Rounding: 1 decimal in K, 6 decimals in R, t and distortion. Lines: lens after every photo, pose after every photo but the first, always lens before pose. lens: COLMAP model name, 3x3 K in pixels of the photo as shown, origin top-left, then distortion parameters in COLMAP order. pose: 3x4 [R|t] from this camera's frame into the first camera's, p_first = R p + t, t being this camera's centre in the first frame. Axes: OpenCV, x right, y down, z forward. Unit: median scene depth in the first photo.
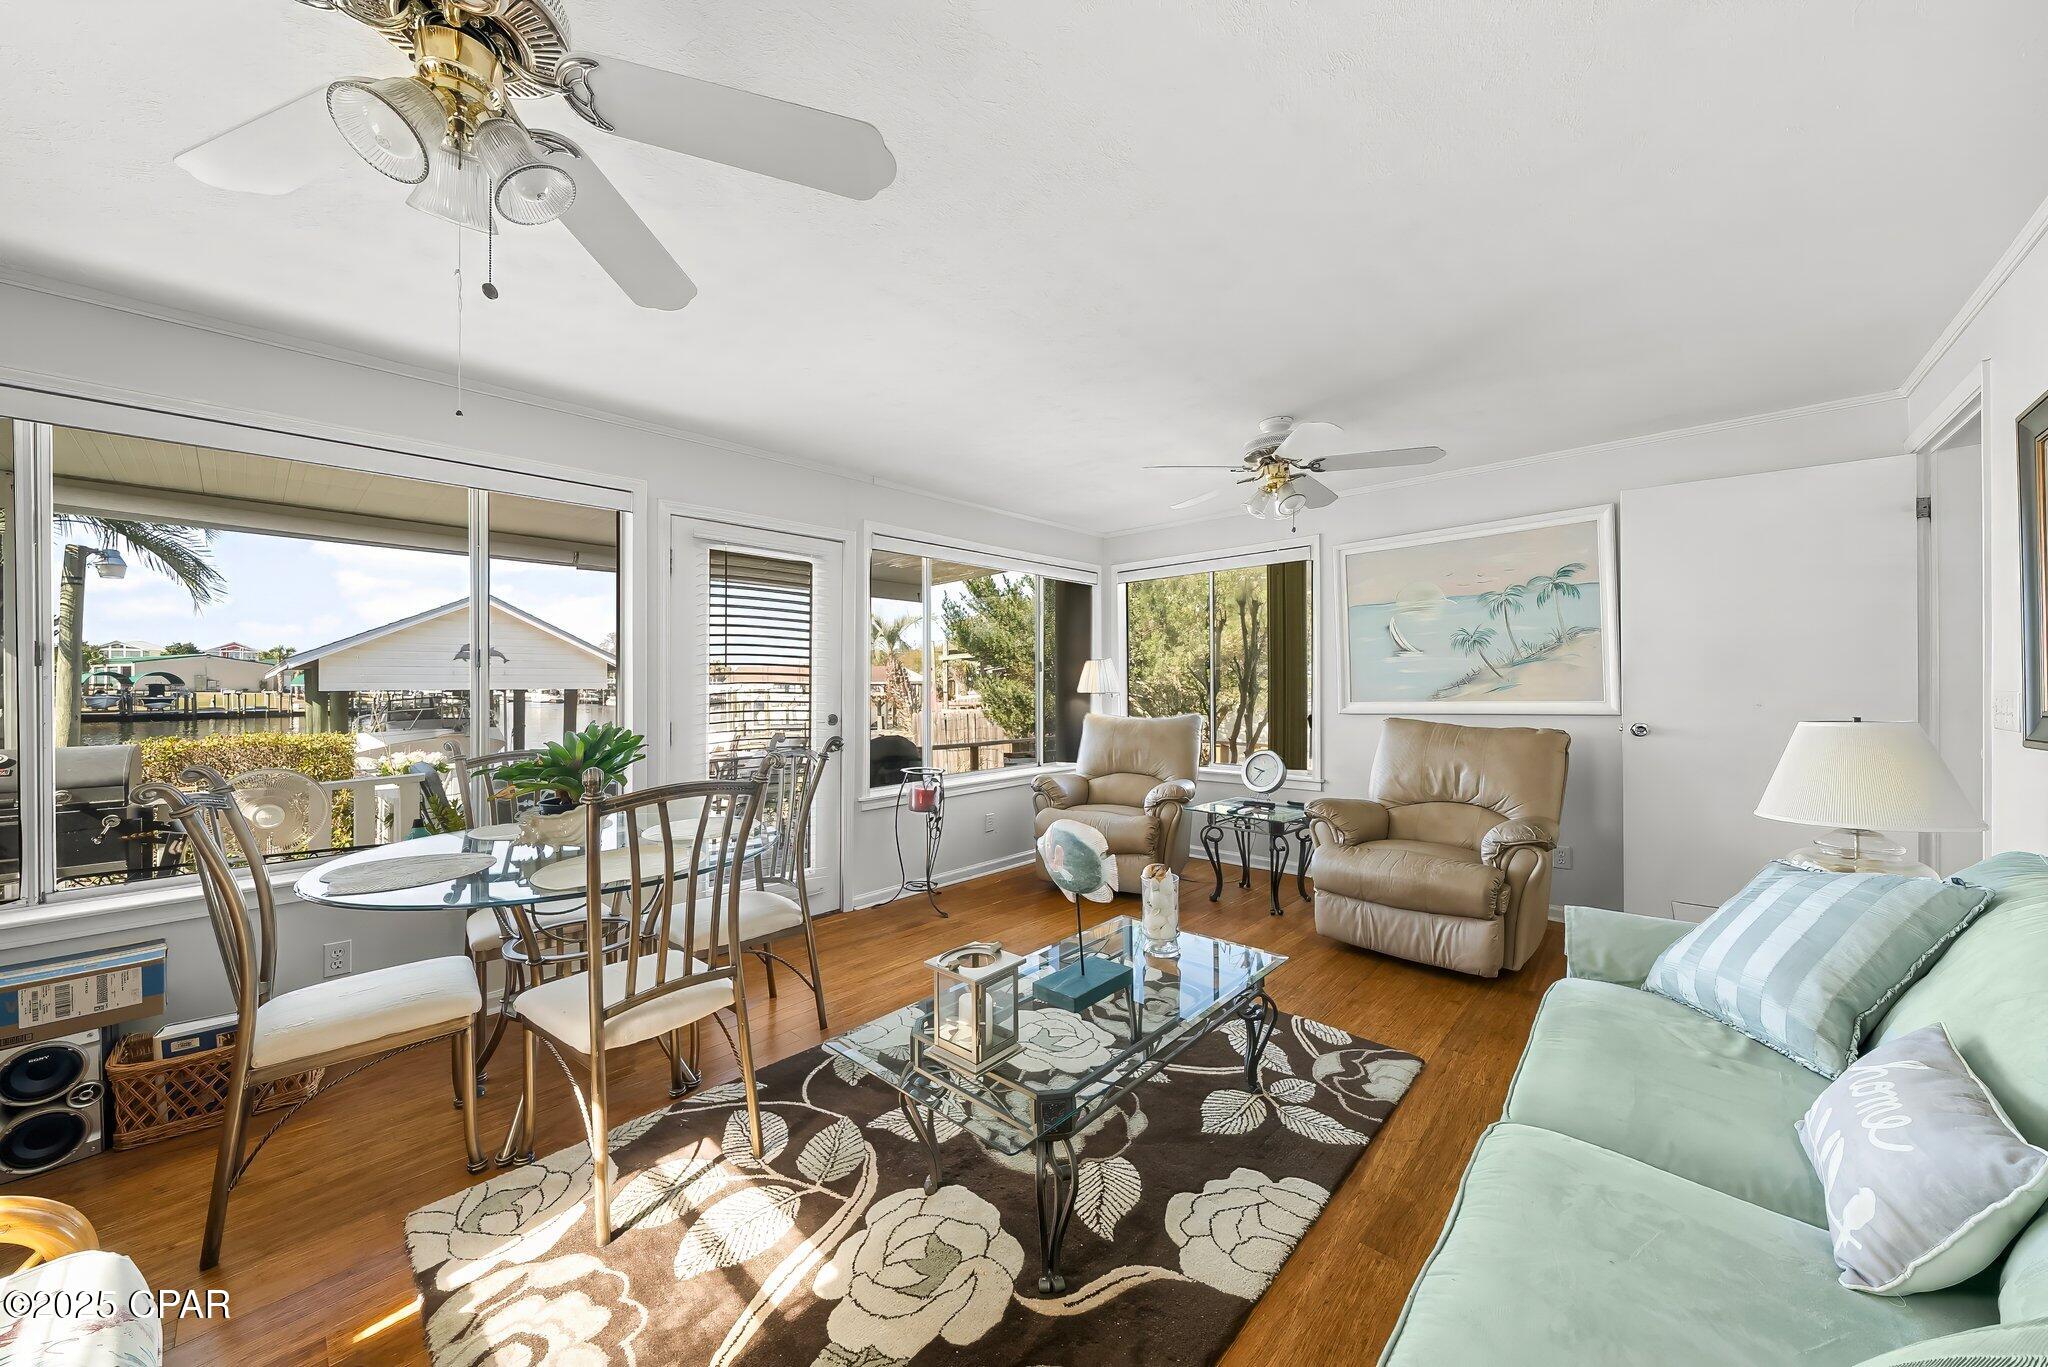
lens RADIAL K [[708.3, 0, 1018.4], [0, 708.3, 687.0], [0, 0, 1]] dist [0.000064, -0.000009]
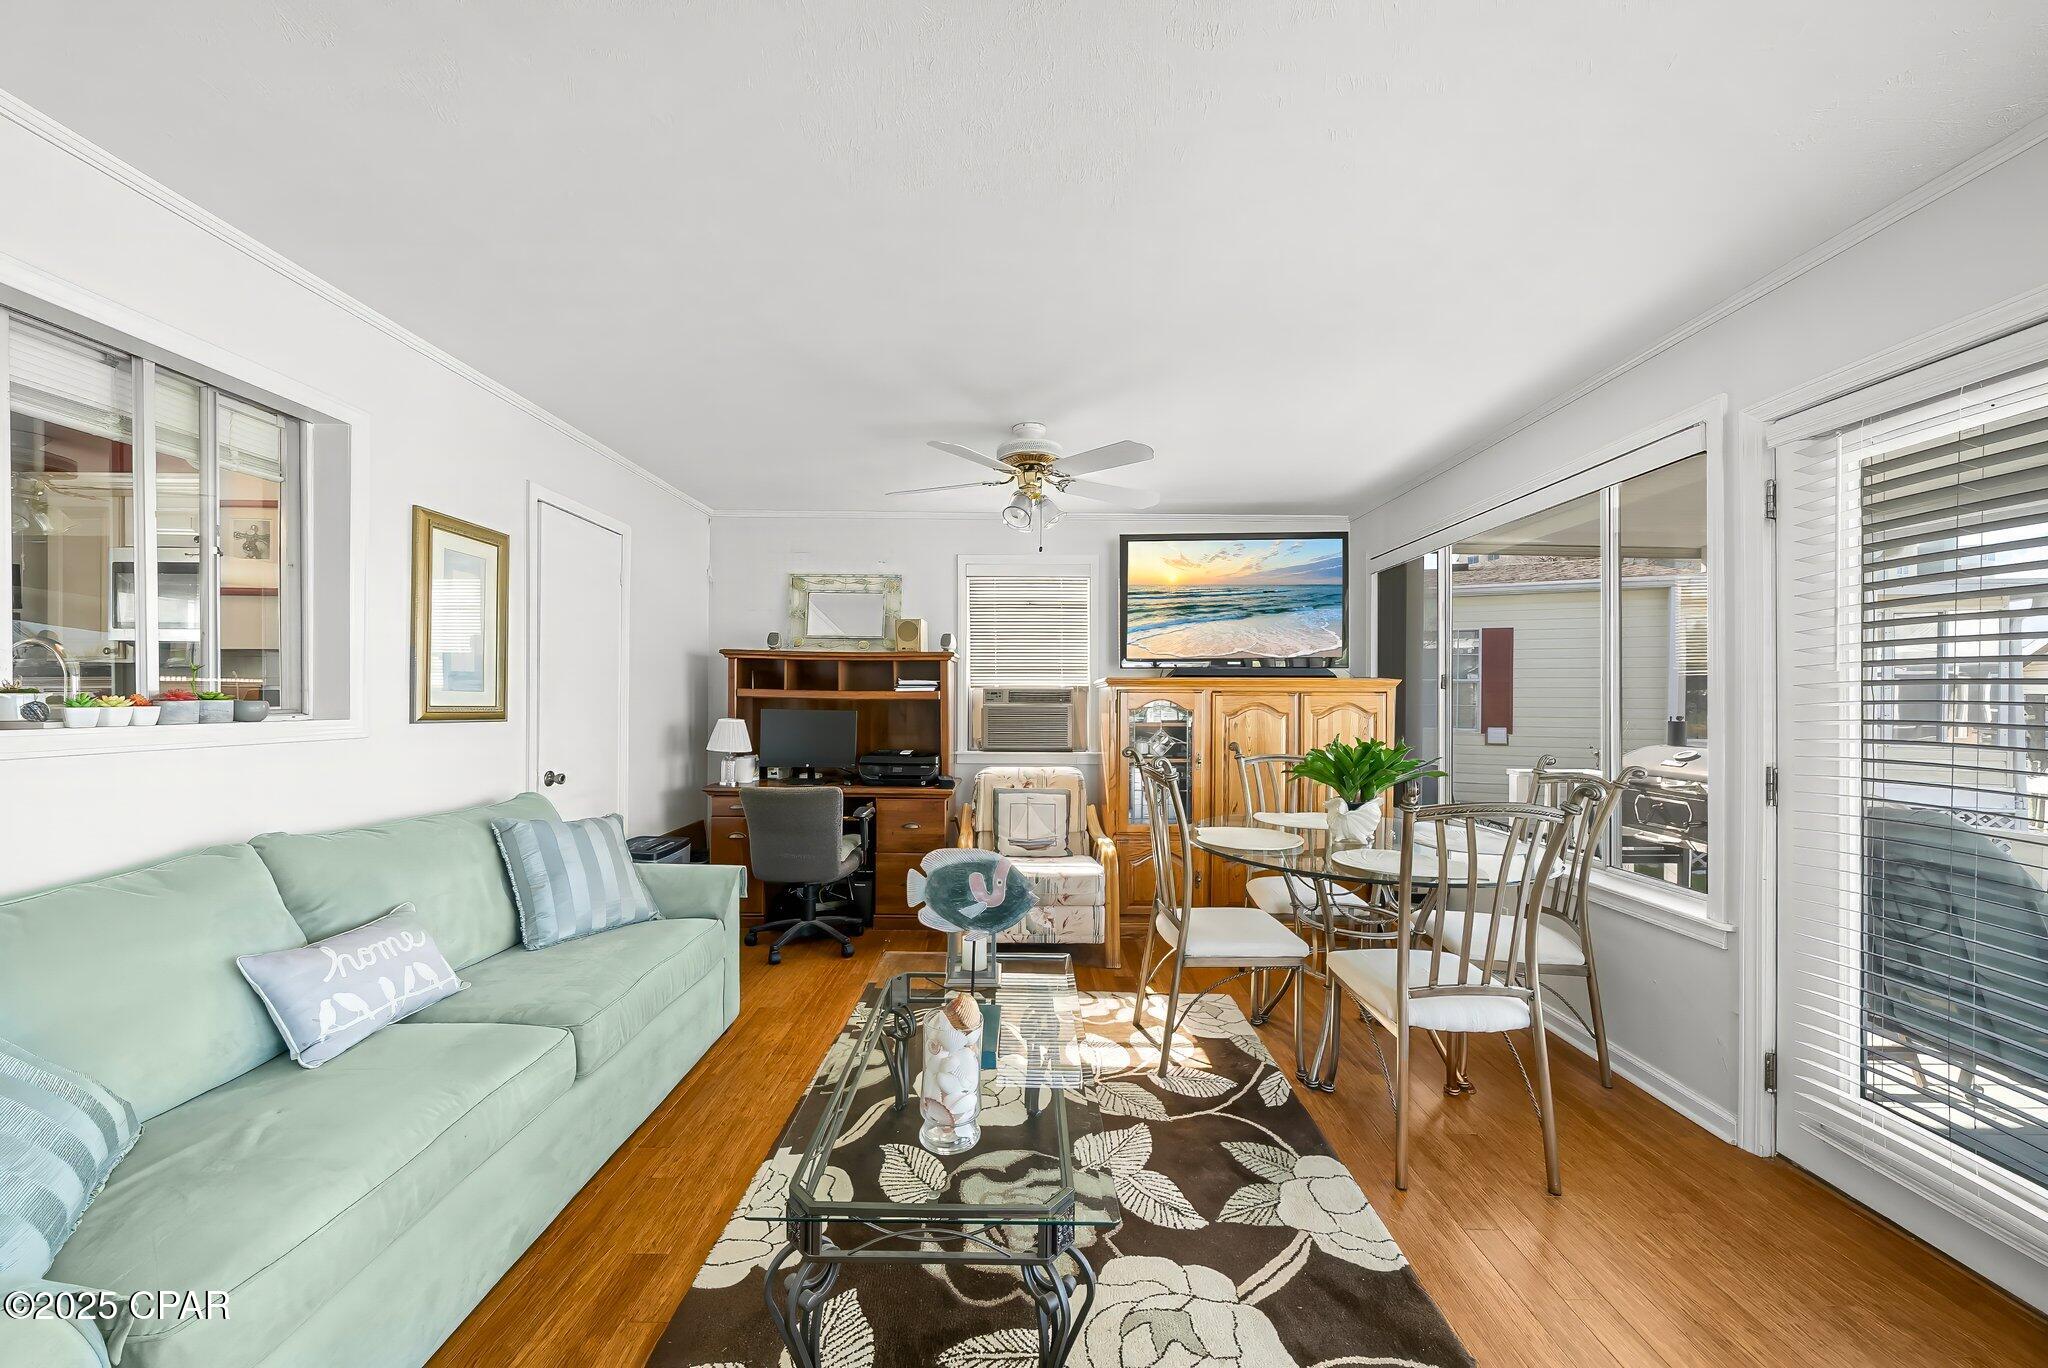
lens RADIAL K [[721.0, 0, 1021.8], [0, 721.0, 698.3], [0, 0, 1]] dist [-0.001615, -0.000090]
pose [[-0.725871, 0.001475, -0.687829, 0.717250], [-0.006336, 0.999941, 0.008831, -0.015524], [0.687801, 0.010768, -0.725819, 1.818986]]
